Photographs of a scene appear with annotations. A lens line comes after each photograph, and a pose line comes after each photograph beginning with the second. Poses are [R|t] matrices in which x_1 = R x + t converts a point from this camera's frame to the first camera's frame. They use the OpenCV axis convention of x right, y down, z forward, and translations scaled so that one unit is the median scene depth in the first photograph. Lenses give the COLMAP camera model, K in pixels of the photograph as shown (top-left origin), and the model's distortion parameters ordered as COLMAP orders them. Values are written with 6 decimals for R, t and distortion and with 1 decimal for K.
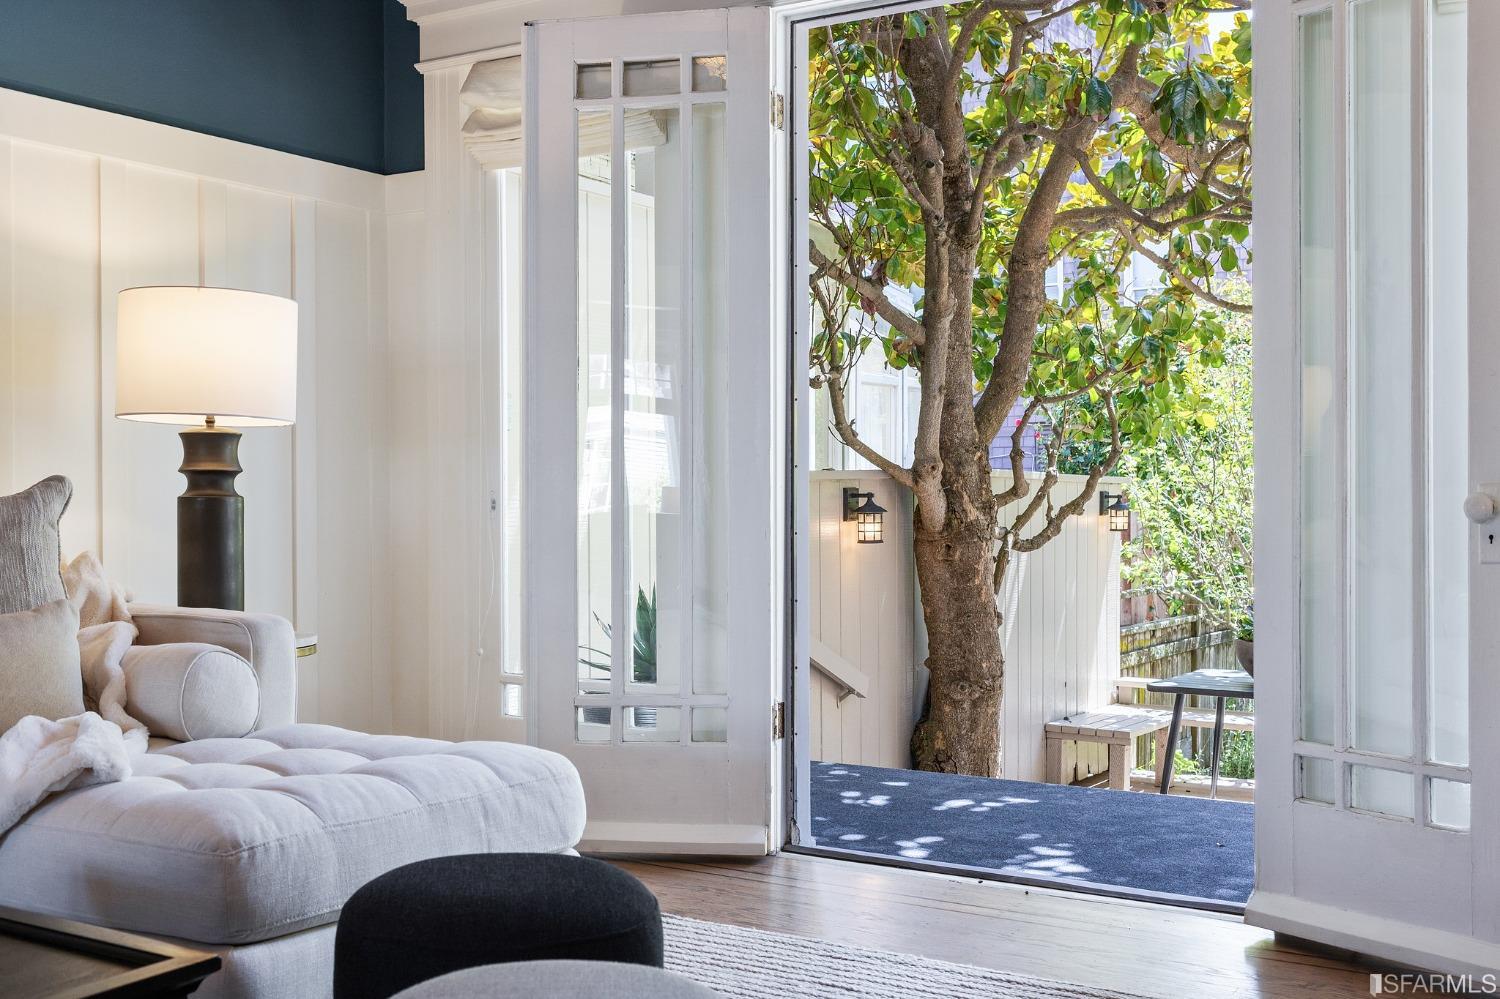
lens RADIAL K [[1682.5, 0, 759.8], [0, 1682.5, 494.5], [0, 0, 1]] dist [0.008309, 0.000000]
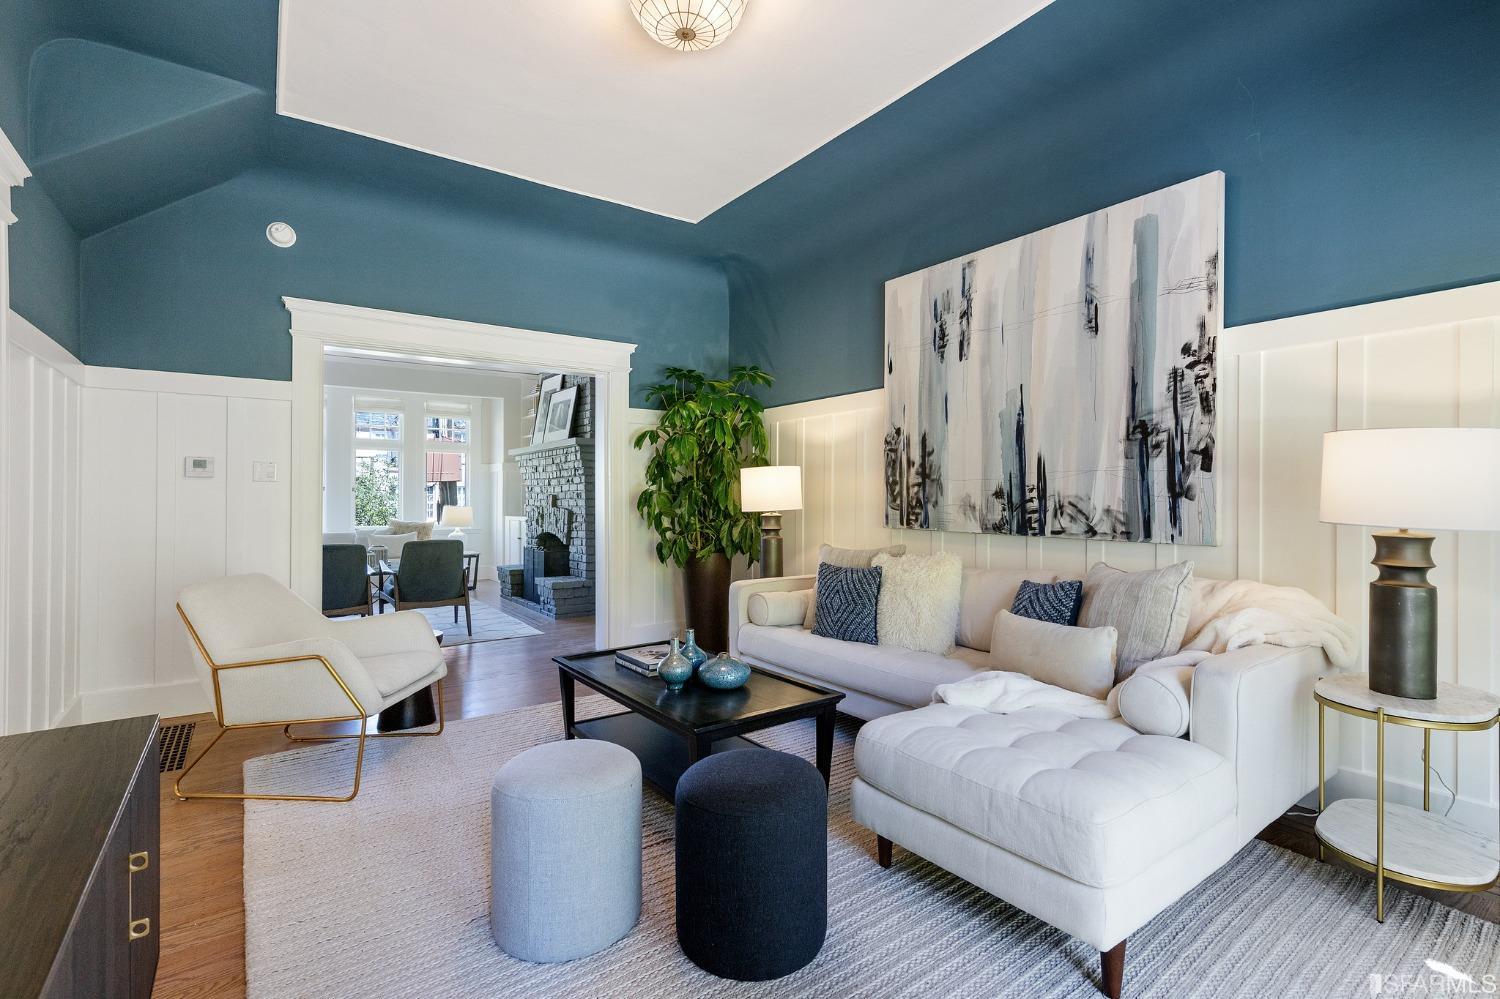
lens RADIAL K [[713.0, 0, 743.1], [0, 713.0, 496.3], [0, 0, 1]] dist [-0.001350, 0.000133]
pose [[-0.405126, -0.003288, -0.914255, 0.385632], [-0.001531, 0.999995, -0.002917, -0.065558], [0.914260, 0.000218, -0.405128, 0.771216]]
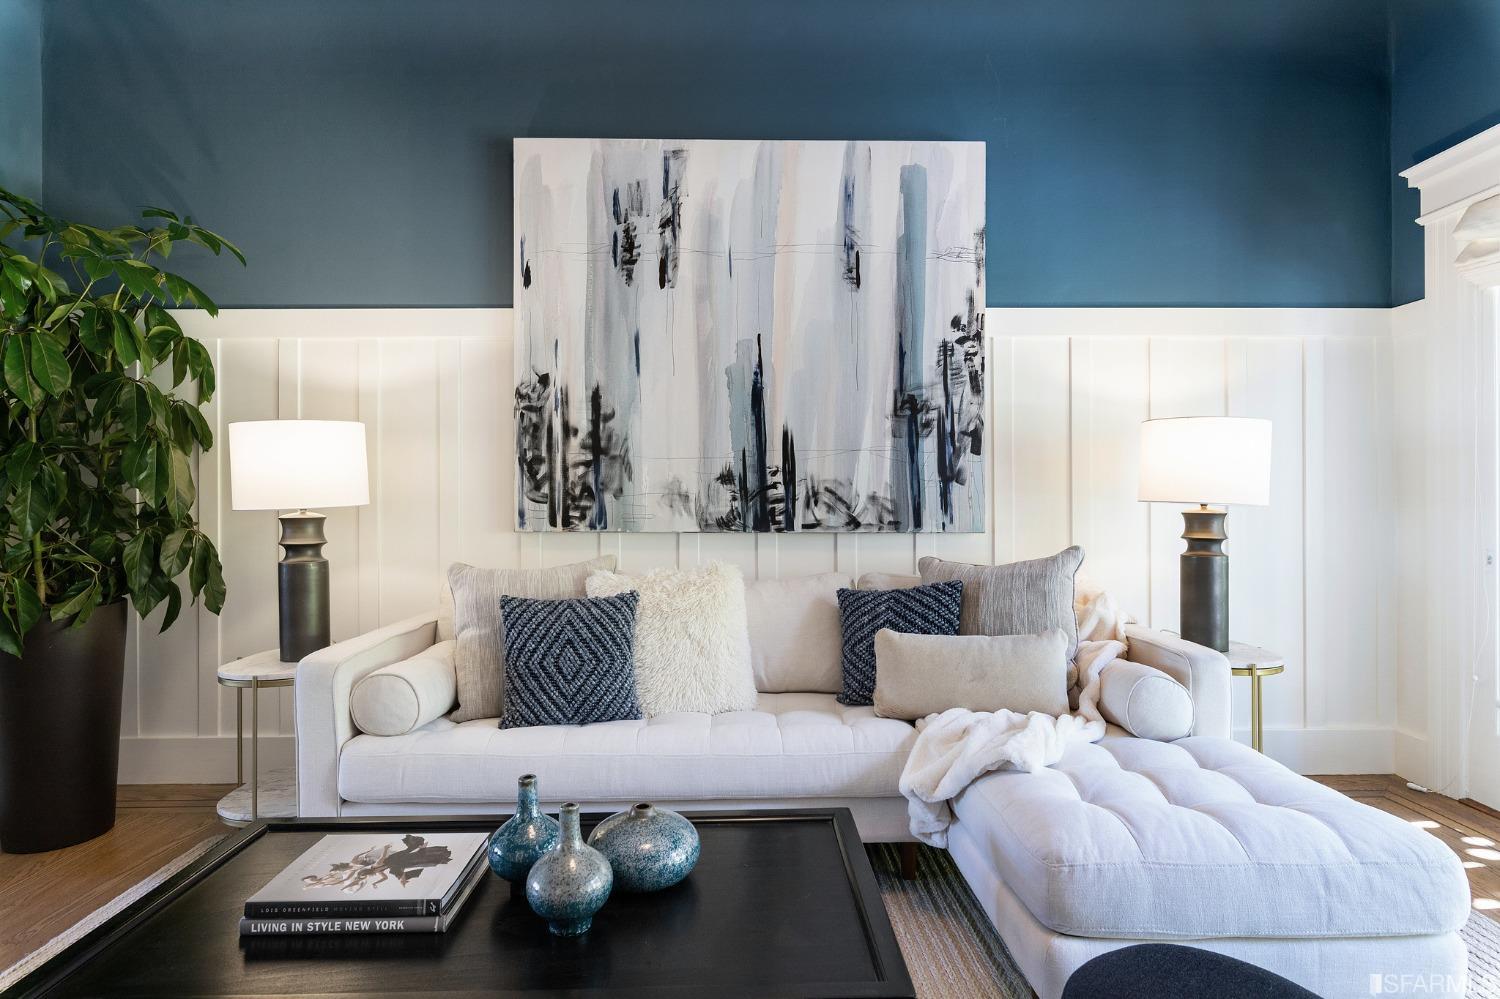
lens RADIAL K [[819.8, 0, 740.0], [0, 819.8, 502.6], [0, 0, 1]] dist [0.003021, 0.000798]
pose [[0.539680, 0.000207, -0.841870, 0.063829], [0.004479, 0.999985, 0.003118, -0.049818], [0.841858, -0.005454, 0.539671, 0.265614]]
